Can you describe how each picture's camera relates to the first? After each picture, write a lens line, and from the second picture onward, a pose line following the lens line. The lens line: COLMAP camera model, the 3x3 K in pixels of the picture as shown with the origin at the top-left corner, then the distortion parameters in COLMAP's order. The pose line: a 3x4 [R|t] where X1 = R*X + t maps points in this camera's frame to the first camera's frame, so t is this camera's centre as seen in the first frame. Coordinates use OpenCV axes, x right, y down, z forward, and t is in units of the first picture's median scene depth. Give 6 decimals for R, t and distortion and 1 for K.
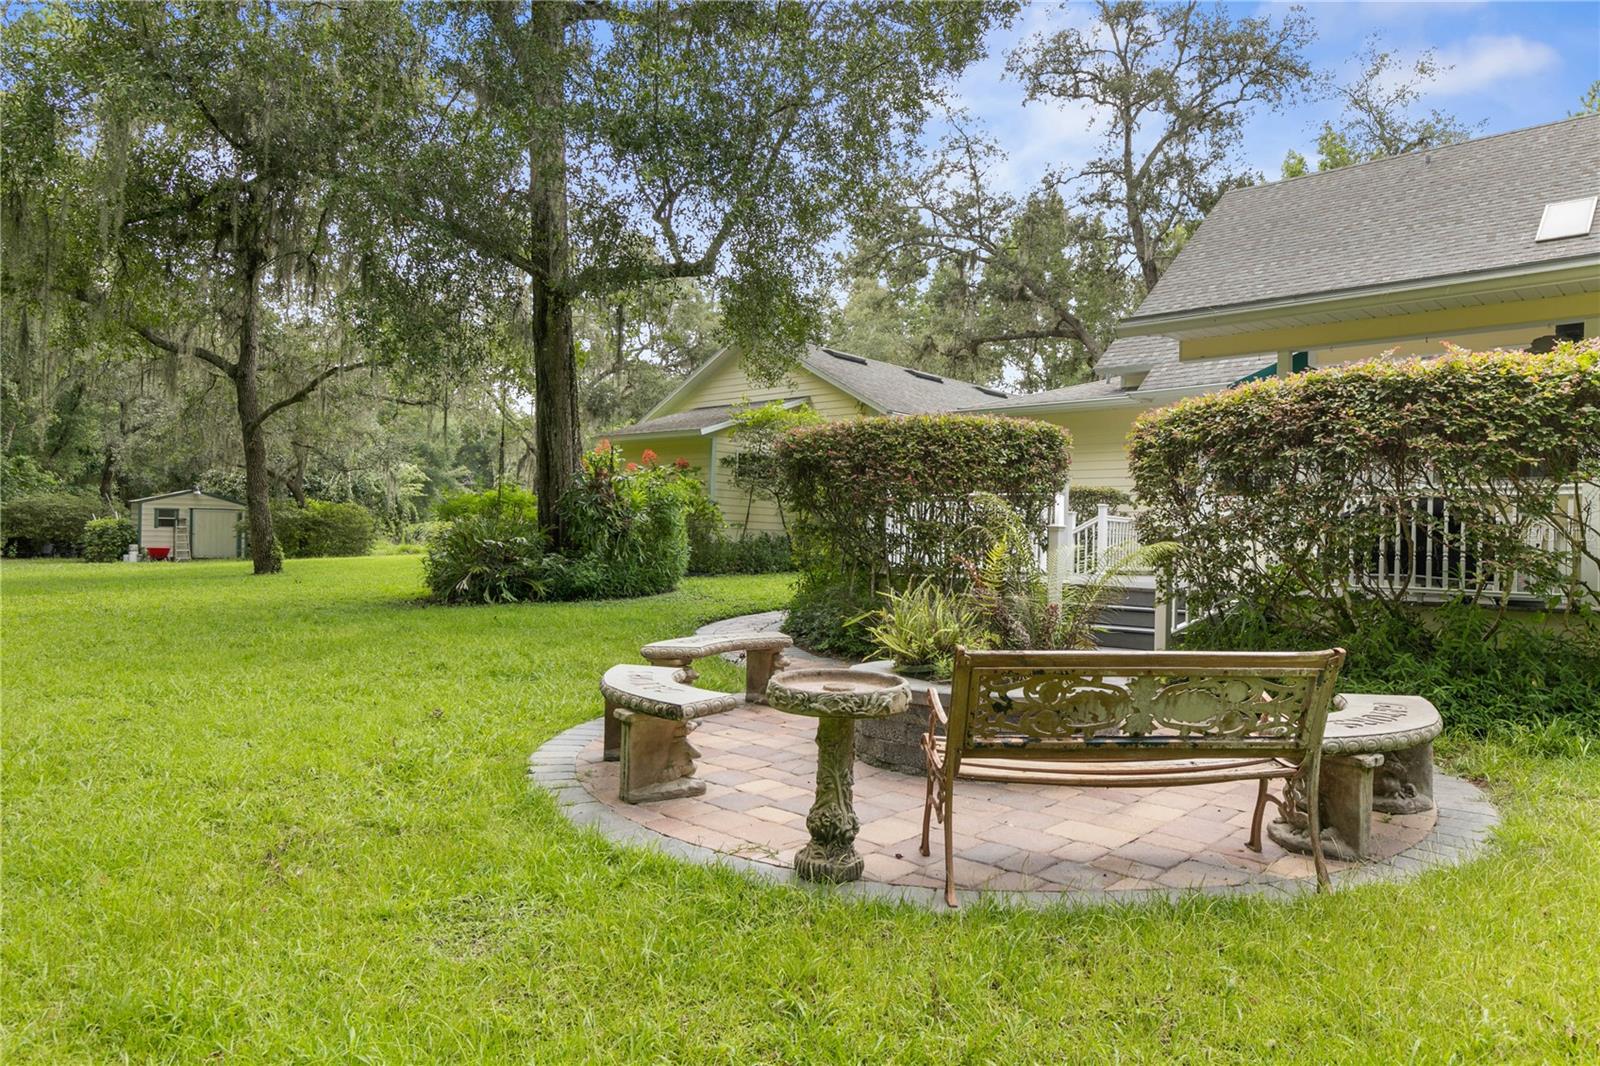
lens RADIAL K [[974.7, 0, 800.0], [0, 974.7, 533.0], [0, 0, 1]] dist [0.002325, 0.000439]
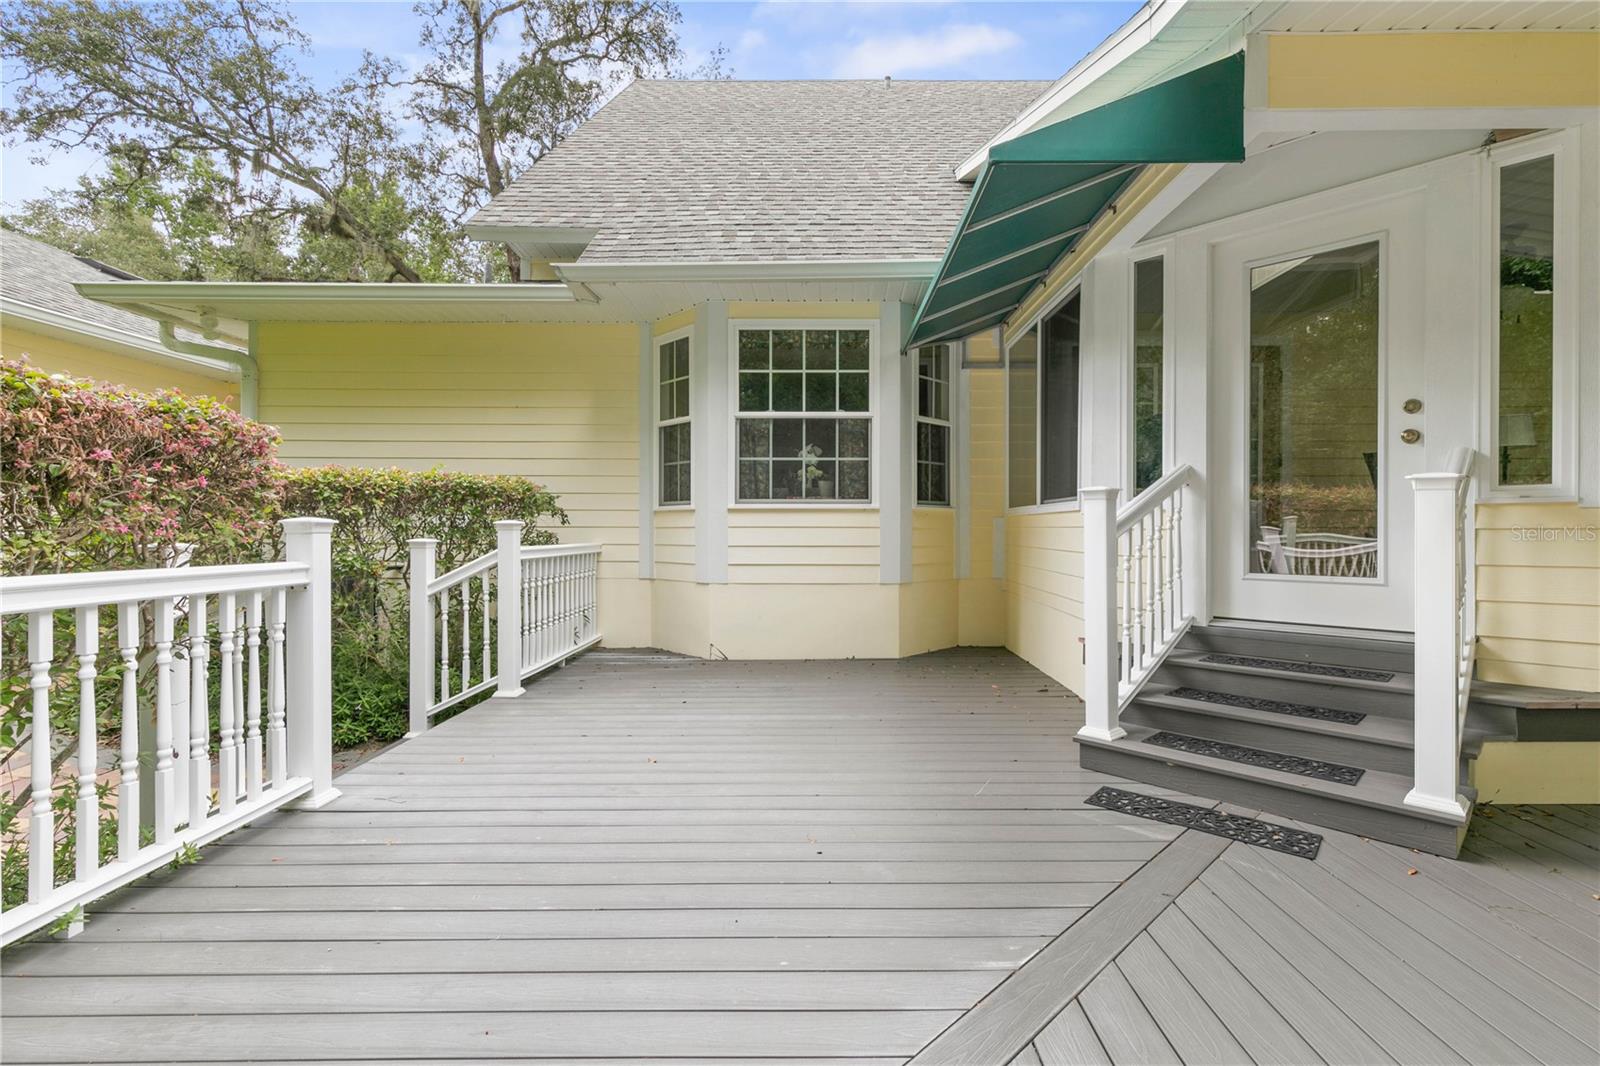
lens RADIAL K [[737.1, 0, 820.6], [0, 737.1, 536.2], [0, 0, 1]] dist [-0.000263, -0.000083]
pose [[0.716481, -0.034289, 0.696764, 0.100572], [0.019695, 0.999387, 0.028929, -0.015135], [-0.697329, -0.007005, 0.716717, 0.364592]]
